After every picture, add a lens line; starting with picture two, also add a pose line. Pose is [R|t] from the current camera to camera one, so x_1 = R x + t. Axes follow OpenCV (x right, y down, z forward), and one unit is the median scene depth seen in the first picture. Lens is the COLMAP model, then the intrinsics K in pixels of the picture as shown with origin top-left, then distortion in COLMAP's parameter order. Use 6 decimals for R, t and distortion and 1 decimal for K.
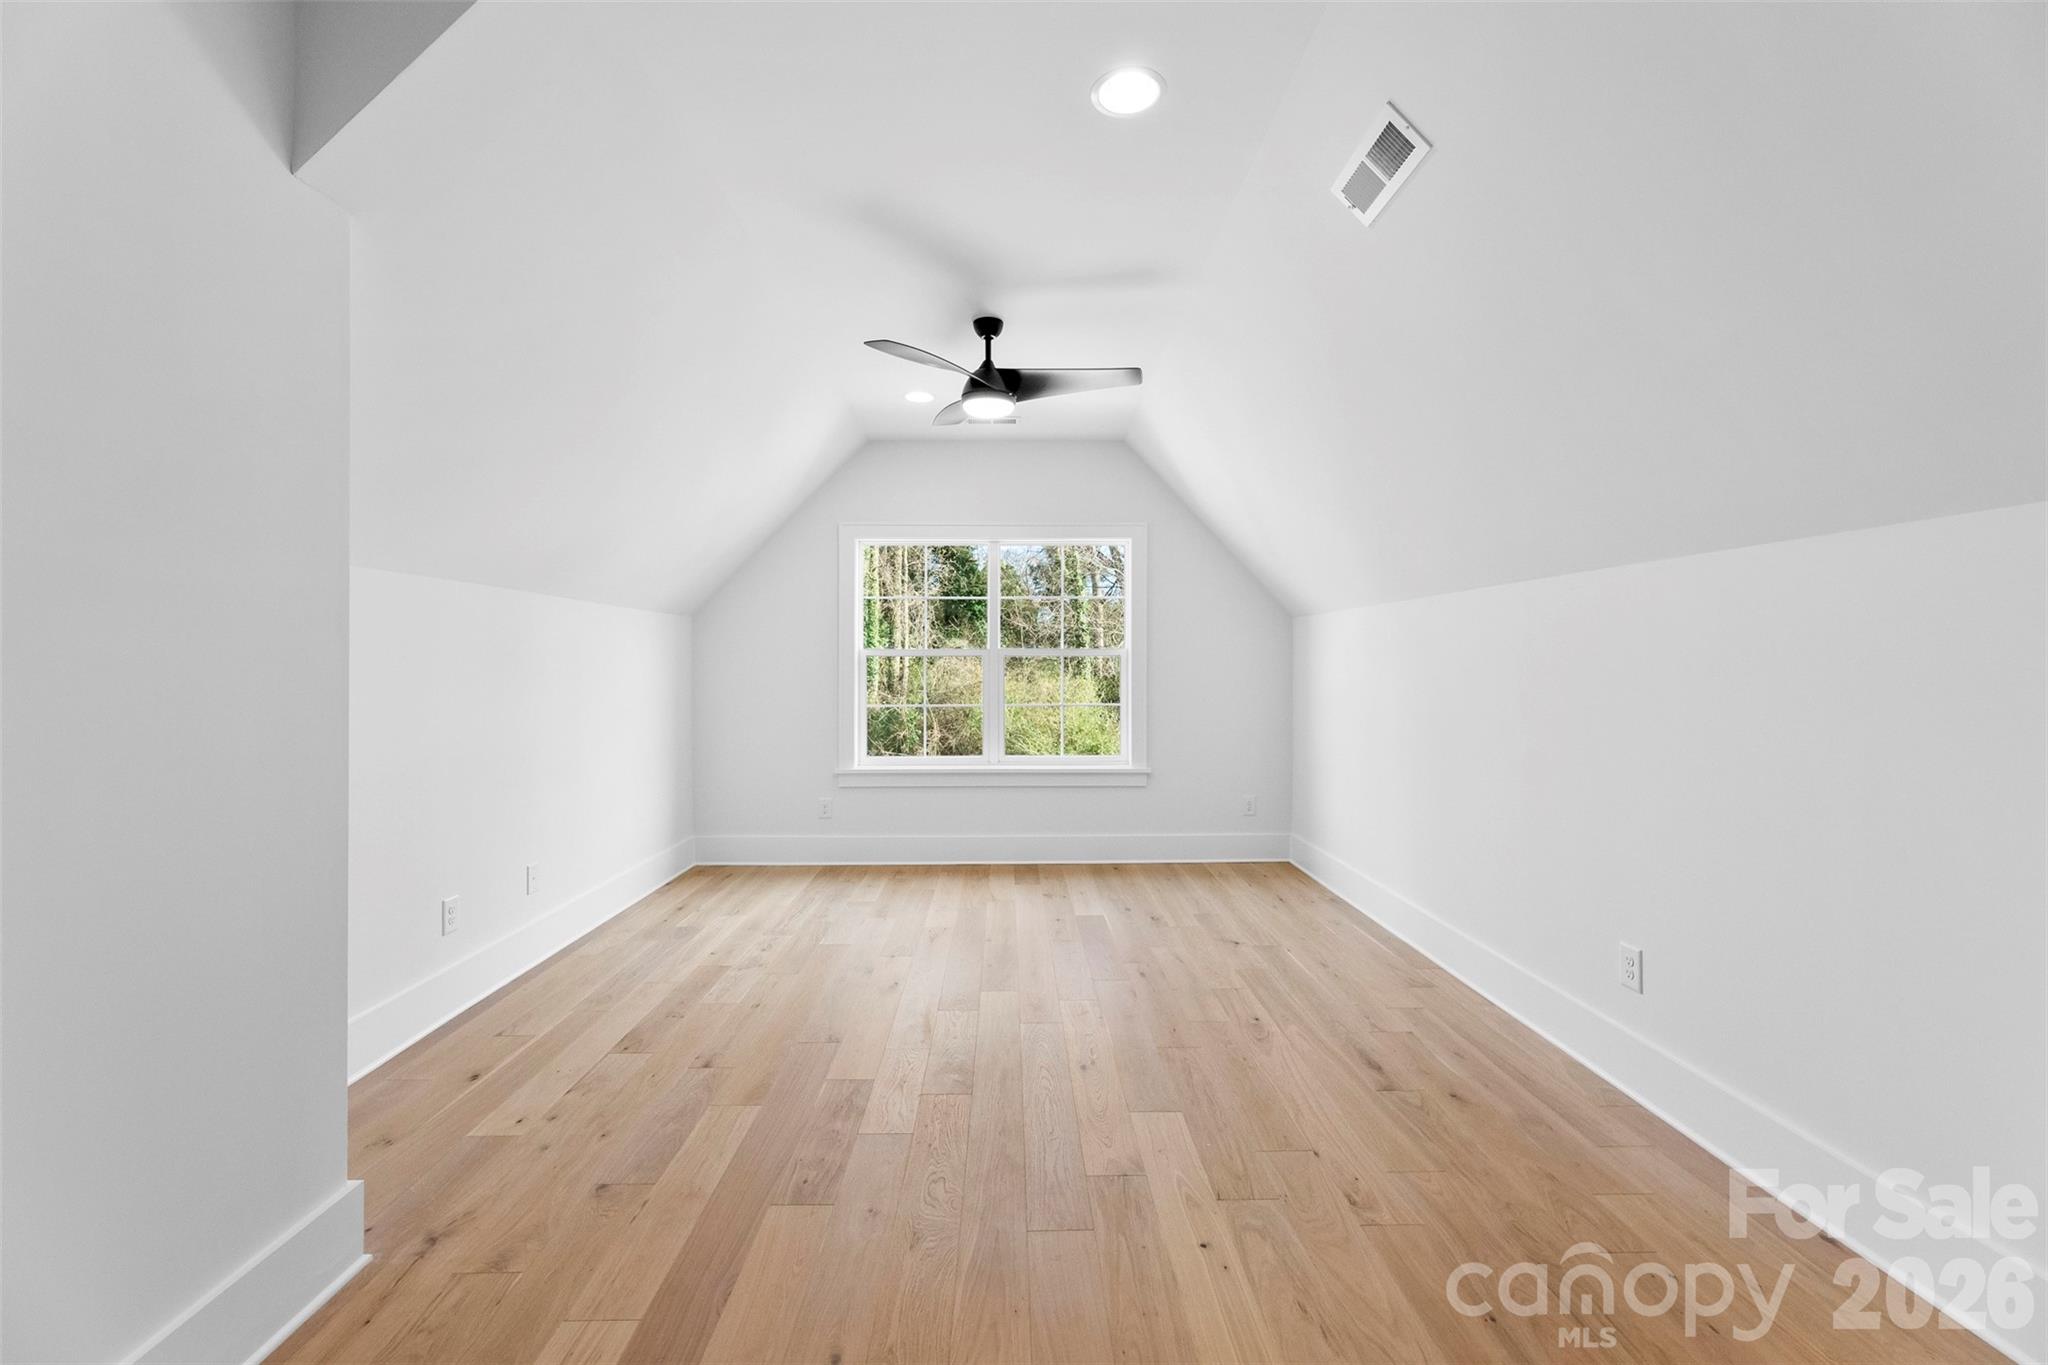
lens RADIAL K [[836.7, 0, 1022.0], [0, 836.7, 667.7], [0, 0, 1]] dist [0.000149, 0.000767]
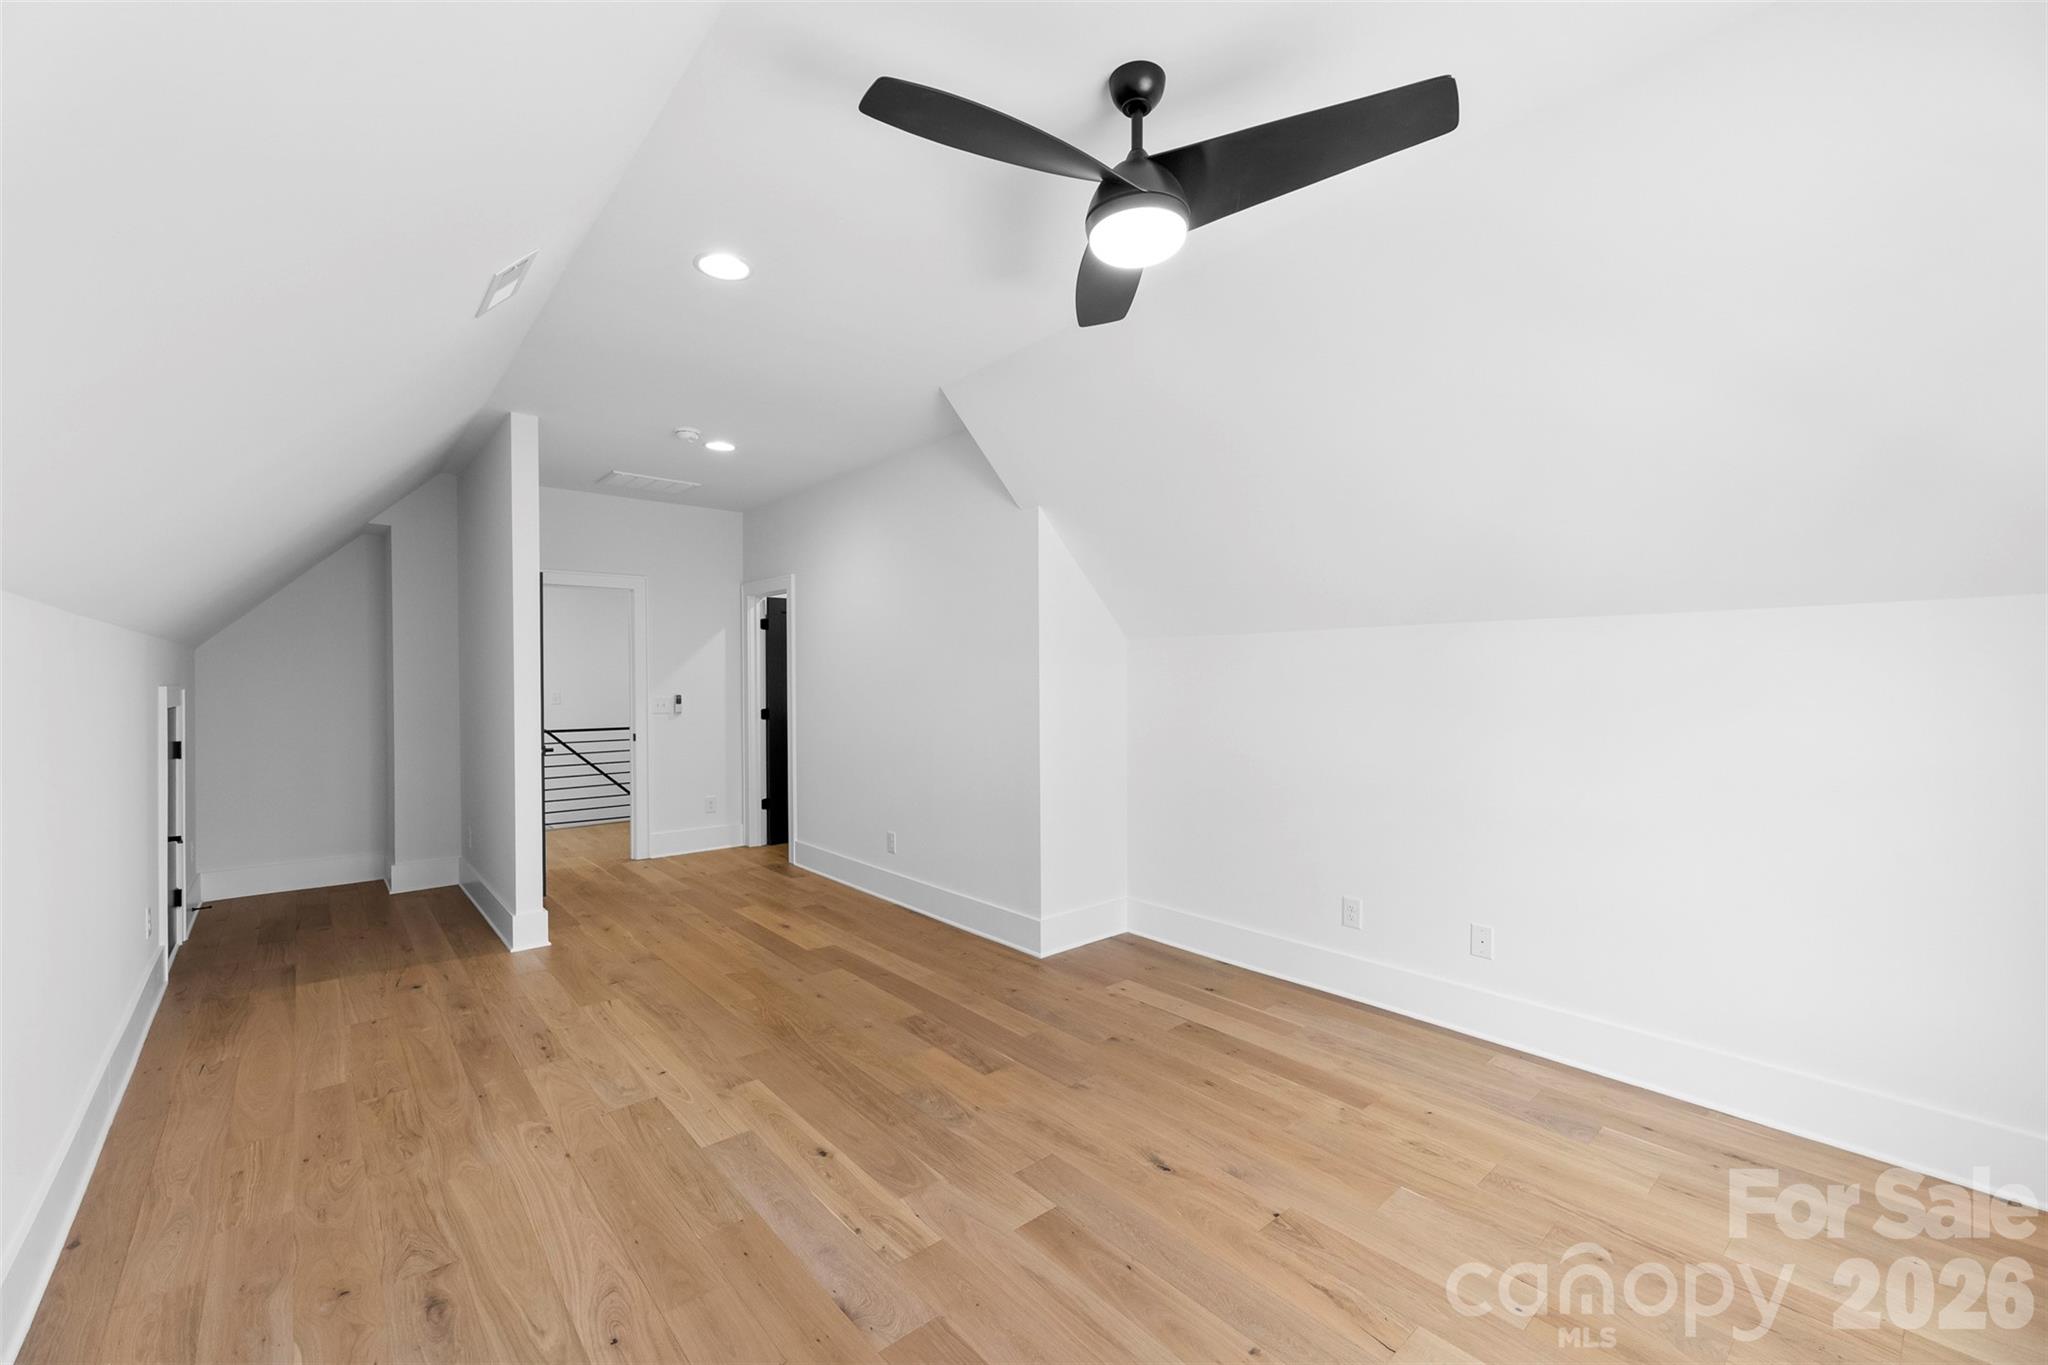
lens RADIAL K [[836.7, 0, 1020.9], [0, 836.7, 688.3], [0, 0, 1]] dist [0.000149, 0.000767]
pose [[-0.768564, 0.009840, -0.639697, 0.491580], [0.001478, 0.999906, 0.013605, -0.043731], [0.639771, 0.009511, -0.768507, 1.849780]]
